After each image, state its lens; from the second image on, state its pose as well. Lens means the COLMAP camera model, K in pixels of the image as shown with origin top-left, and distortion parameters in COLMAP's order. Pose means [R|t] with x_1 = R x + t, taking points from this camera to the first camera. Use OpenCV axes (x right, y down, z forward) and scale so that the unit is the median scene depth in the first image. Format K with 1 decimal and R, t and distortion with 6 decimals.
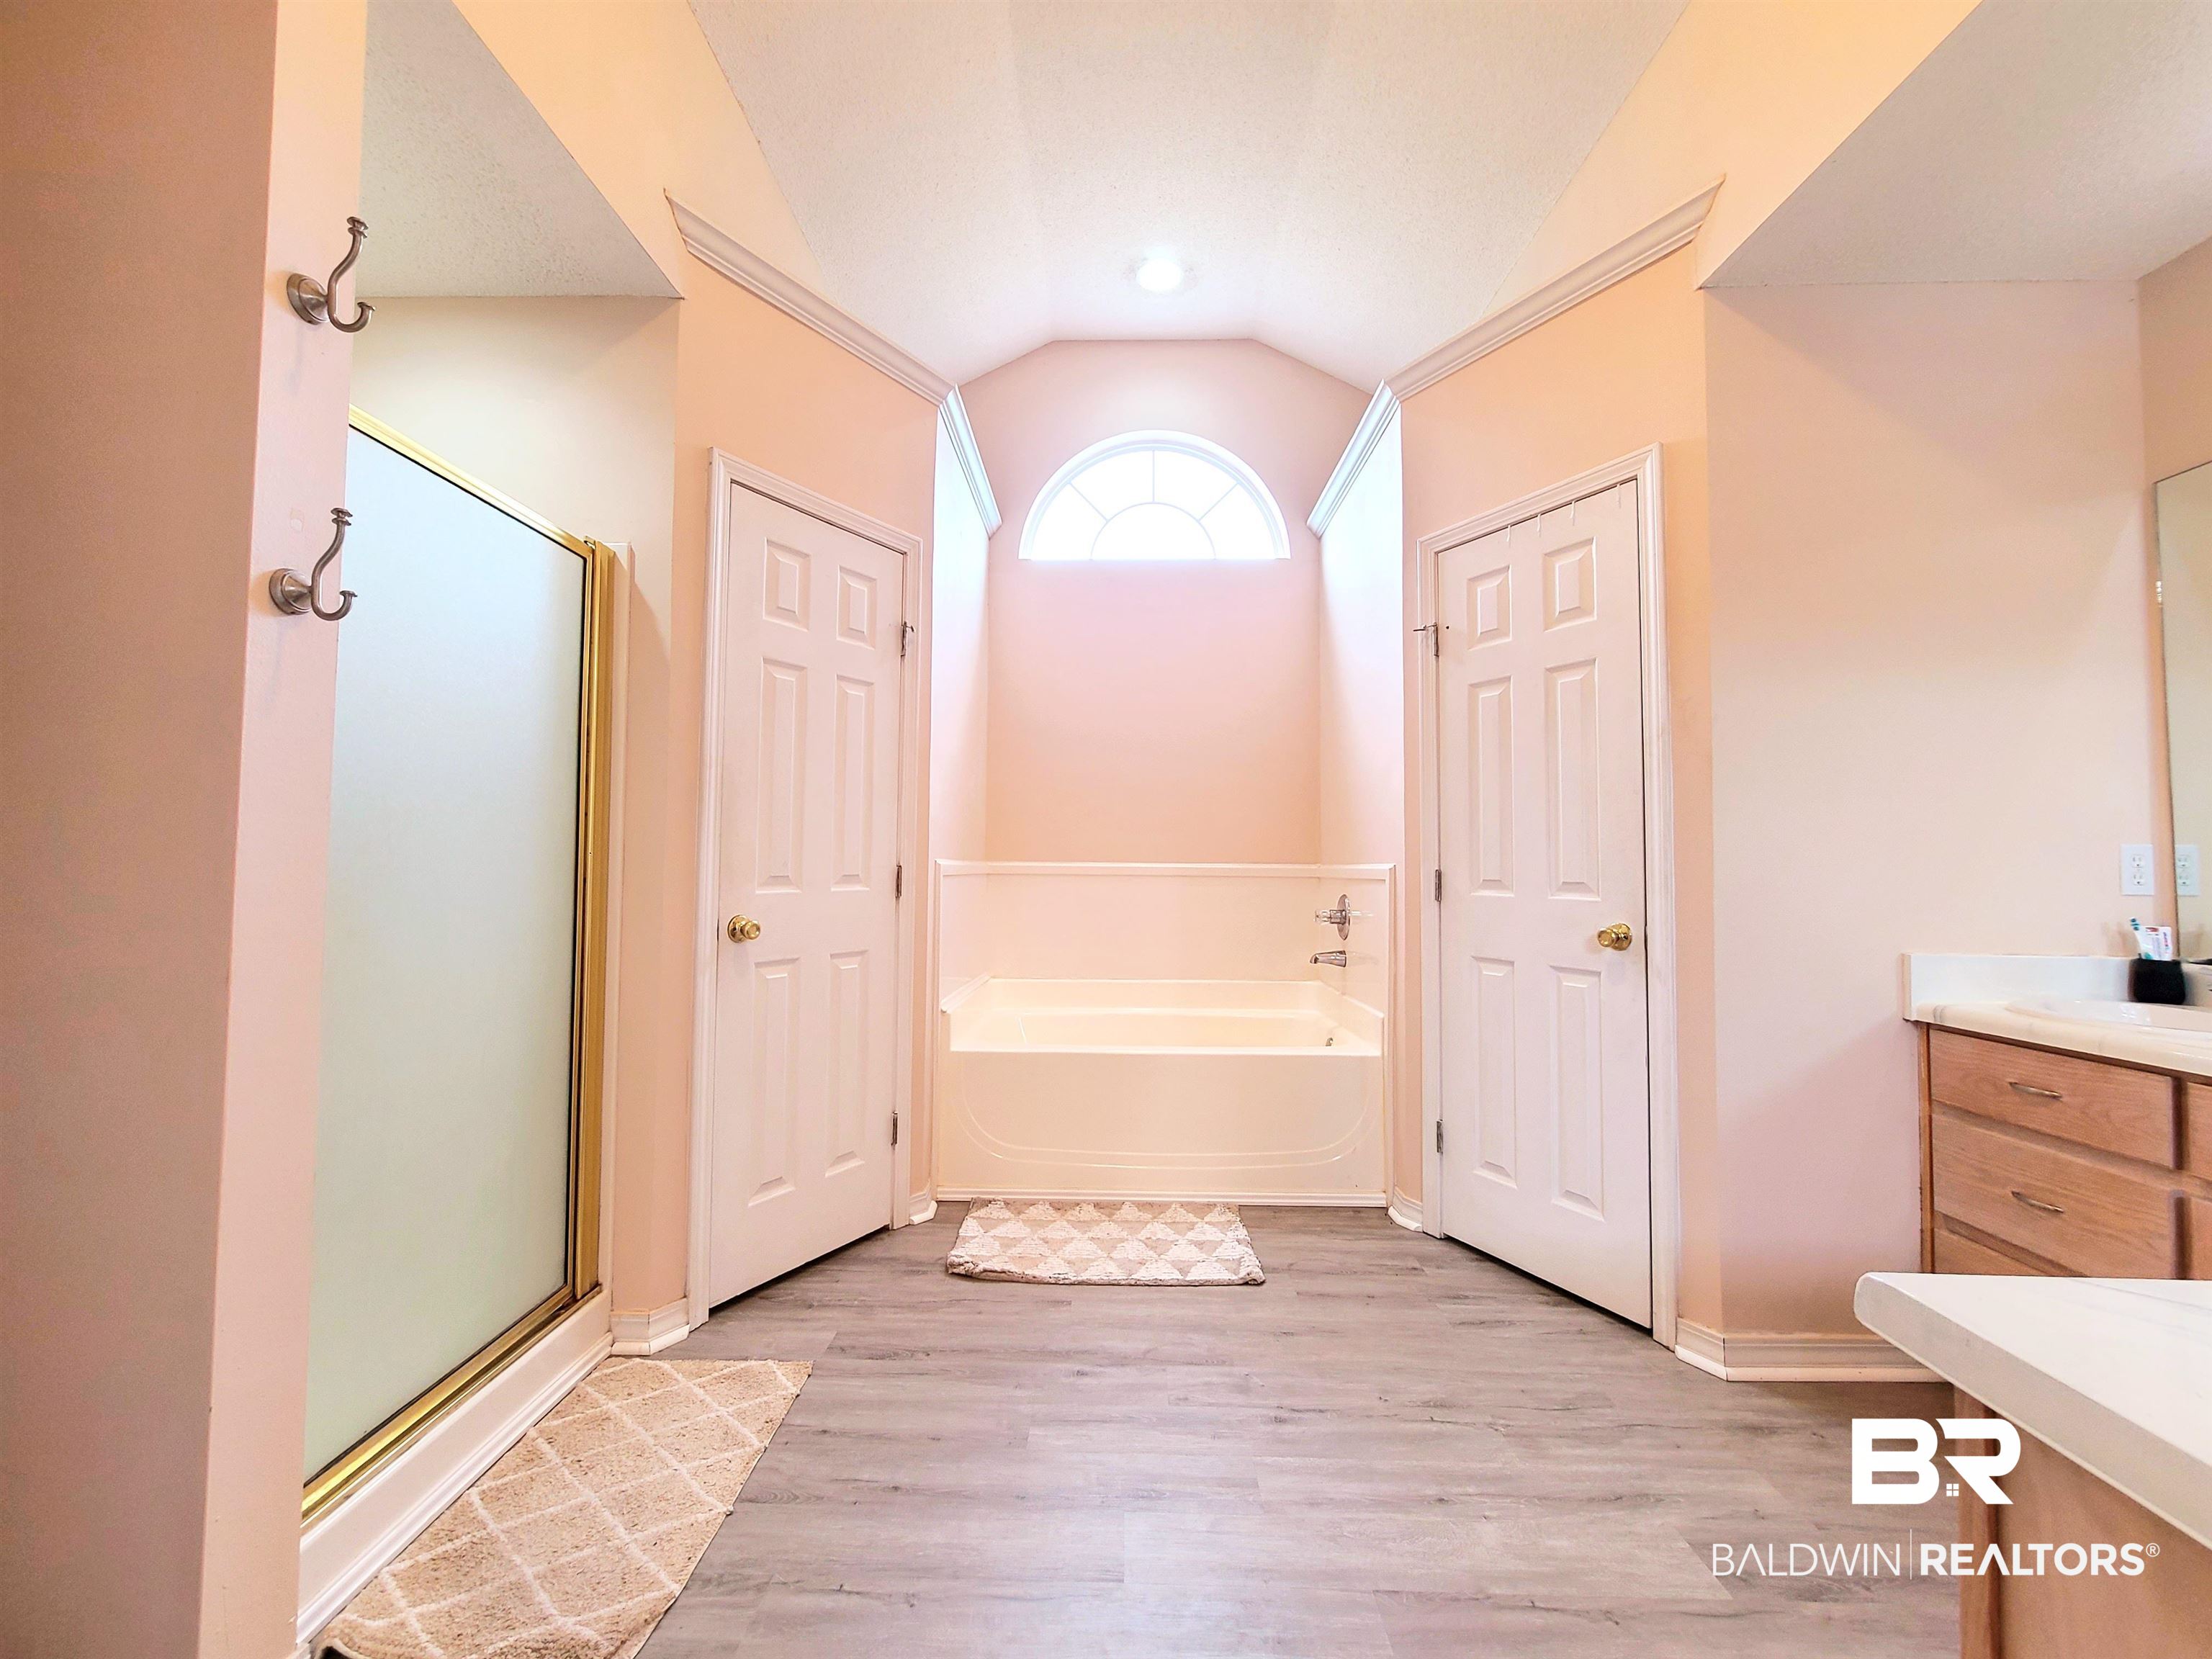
lens RADIAL K [[900.0, 0, 1099.8], [0, 900.0, 822.5], [0, 0, 1]] dist [0.000367, -0.000206]
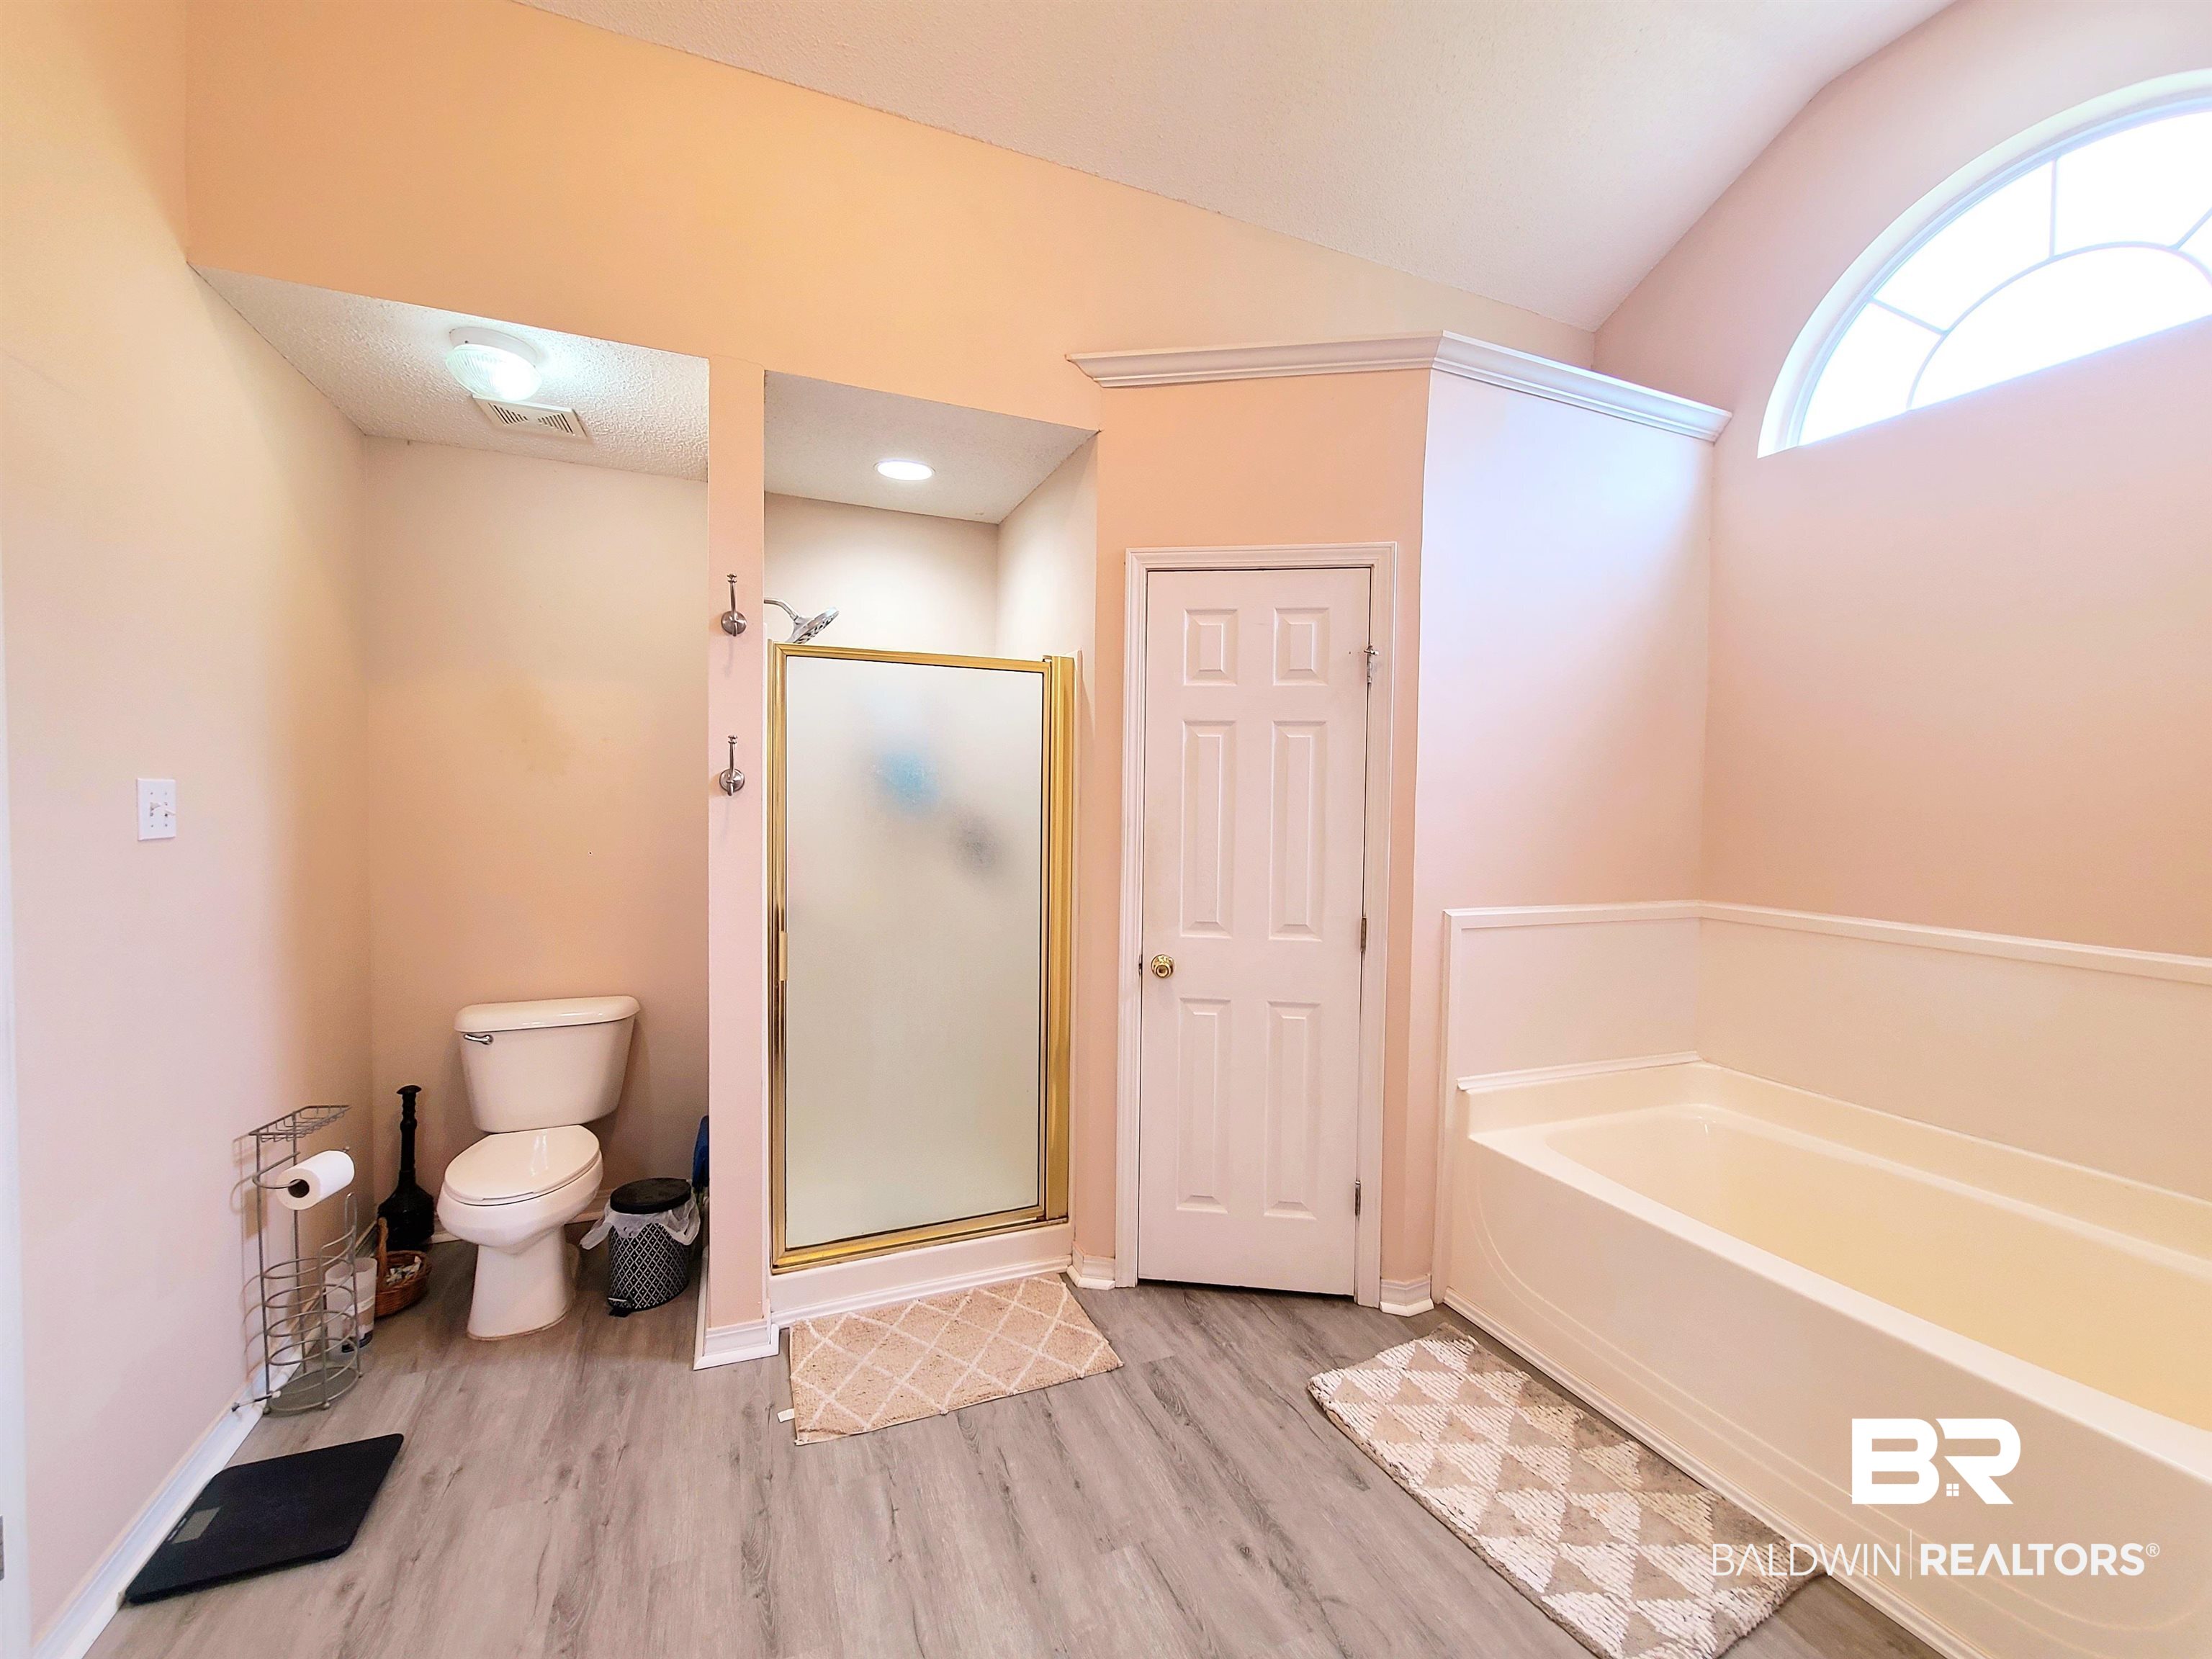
lens RADIAL K [[900.0, 0, 1099.8], [0, 900.0, 822.5], [0, 0, 1]] dist [0.000367, -0.000206]
pose [[0.407869, 0.025326, -0.912689, 0.637478], [0.029907, 0.998708, 0.041078, -0.119650], [0.912551, -0.044050, 0.406584, 0.502595]]
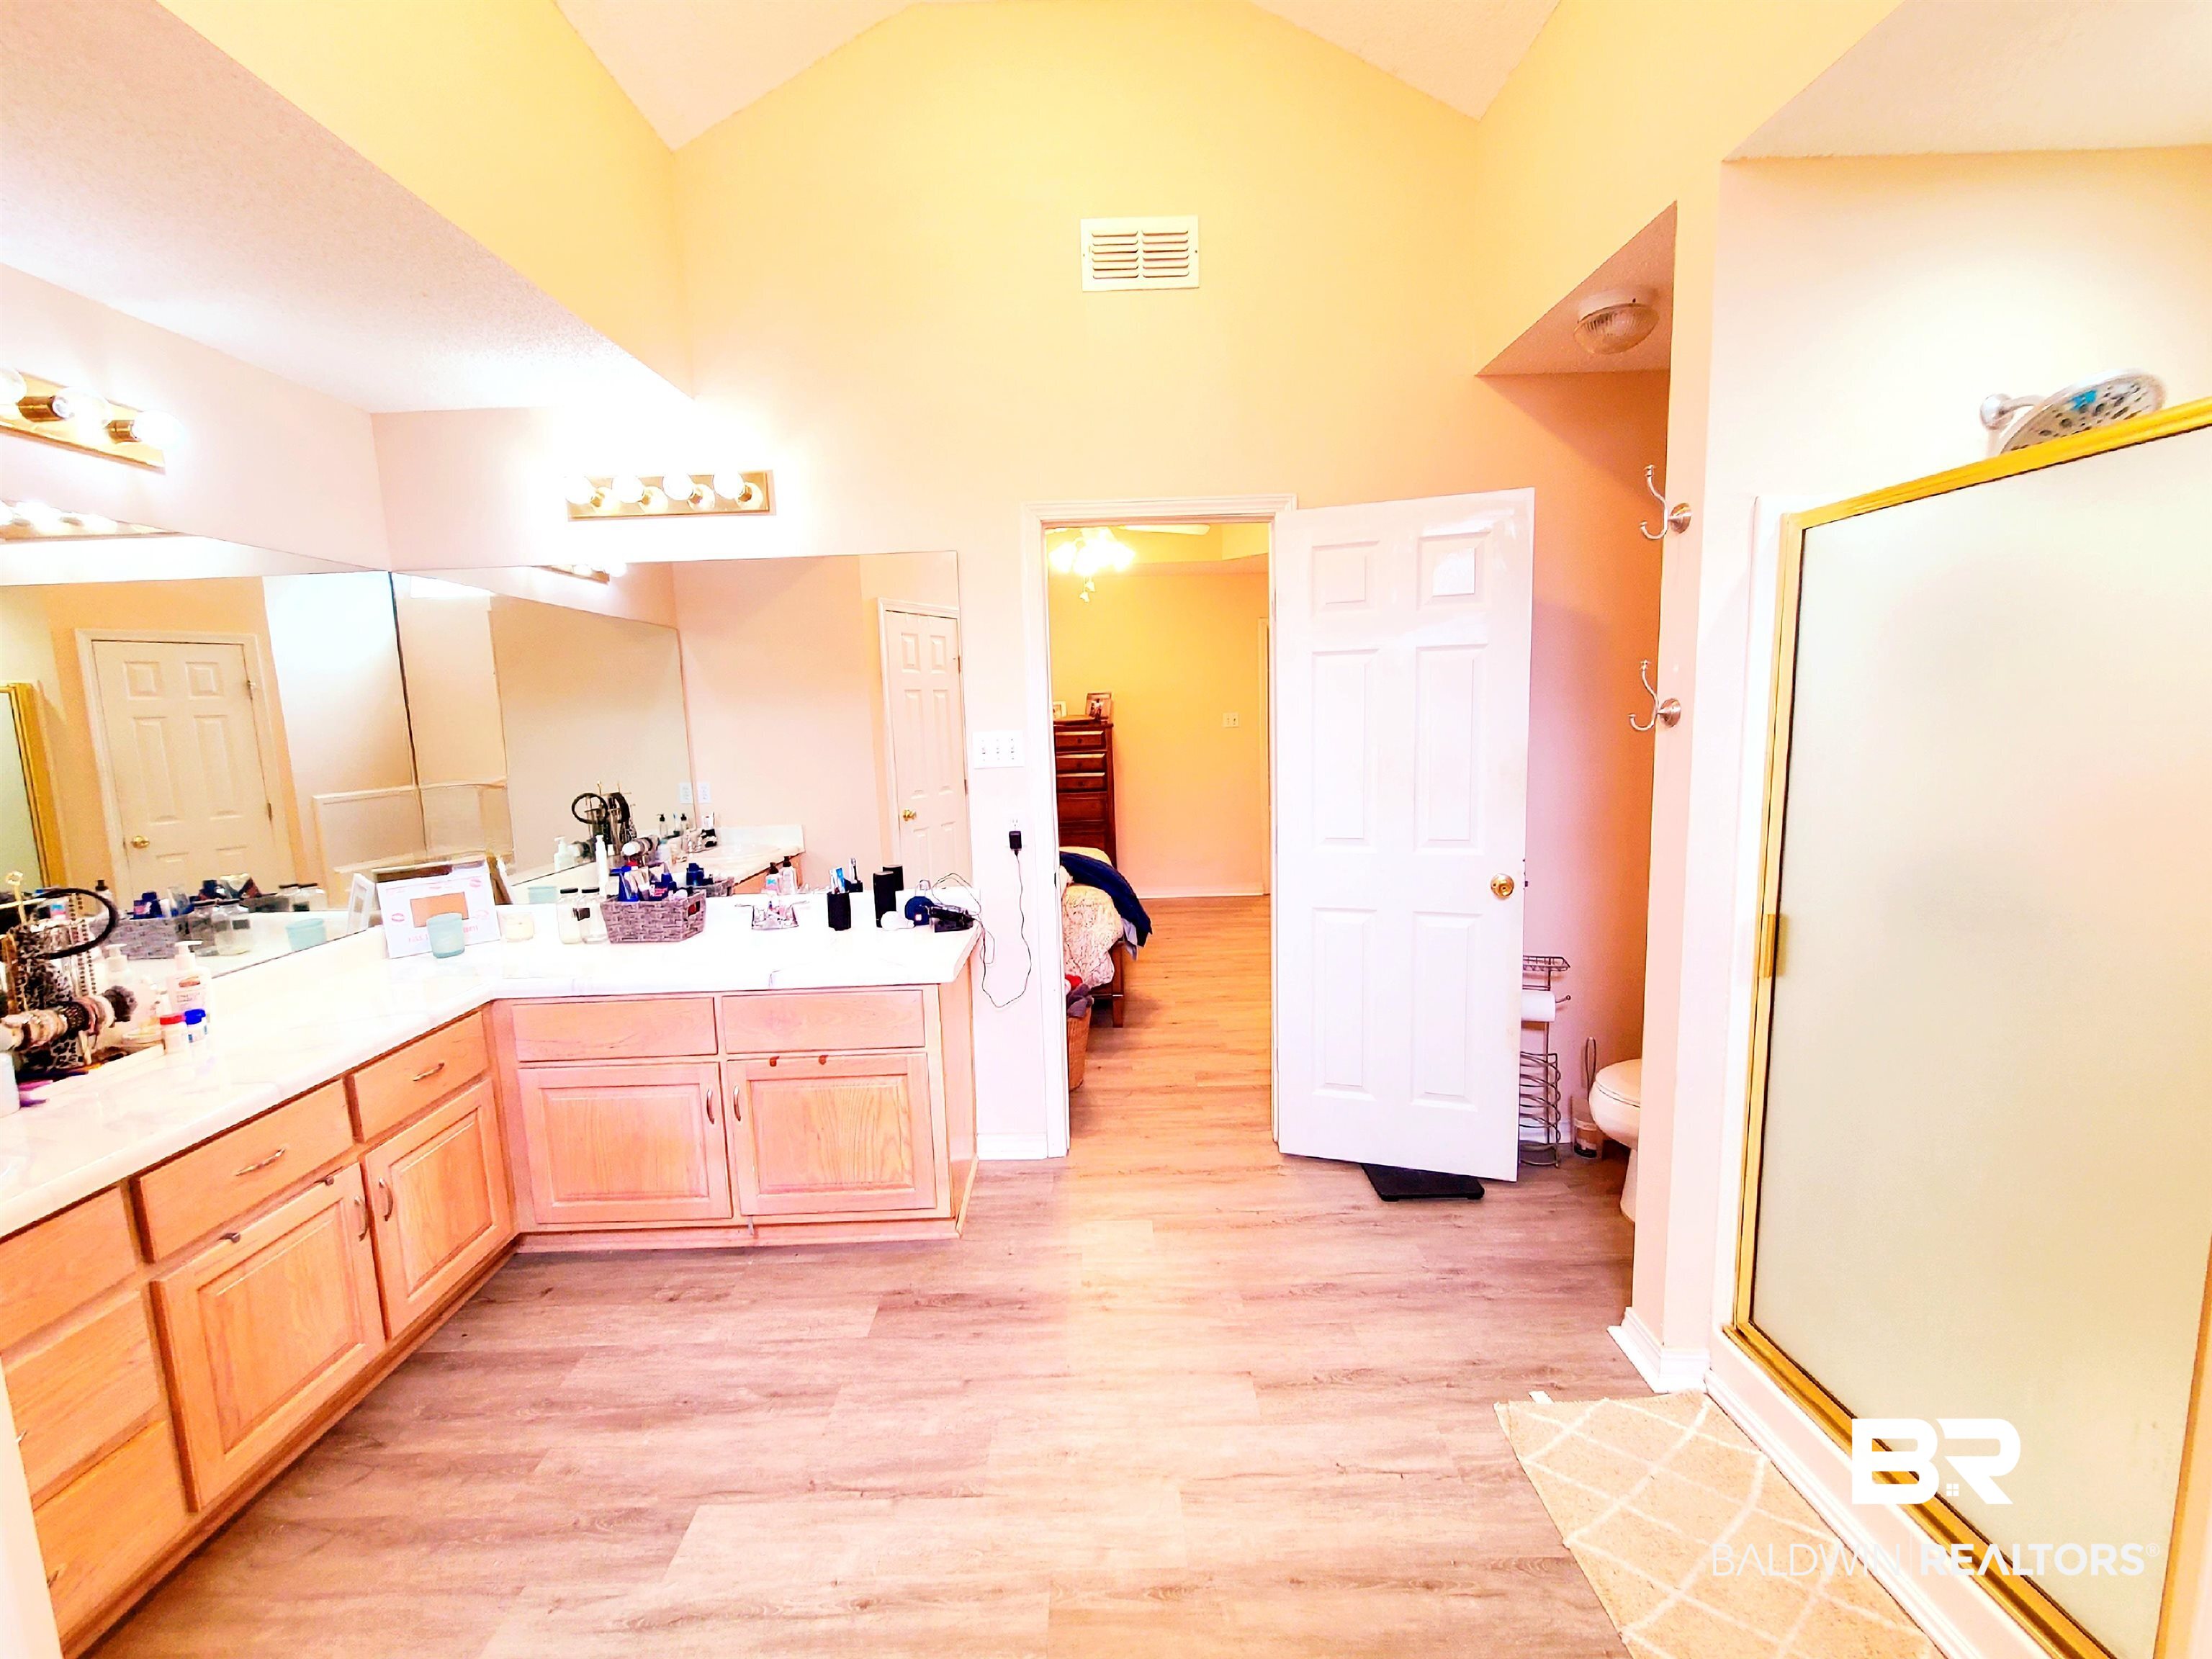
lens RADIAL K [[900.0, 0, 1099.8], [0, 900.0, 822.5], [0, 0, 1]] dist [0.000367, -0.000206]
pose [[-0.999215, 0.028425, -0.027586, 0.094135], [0.026117, 0.996395, 0.080714, -0.117287], [0.029781, 0.079930, -0.996355, 1.397513]]
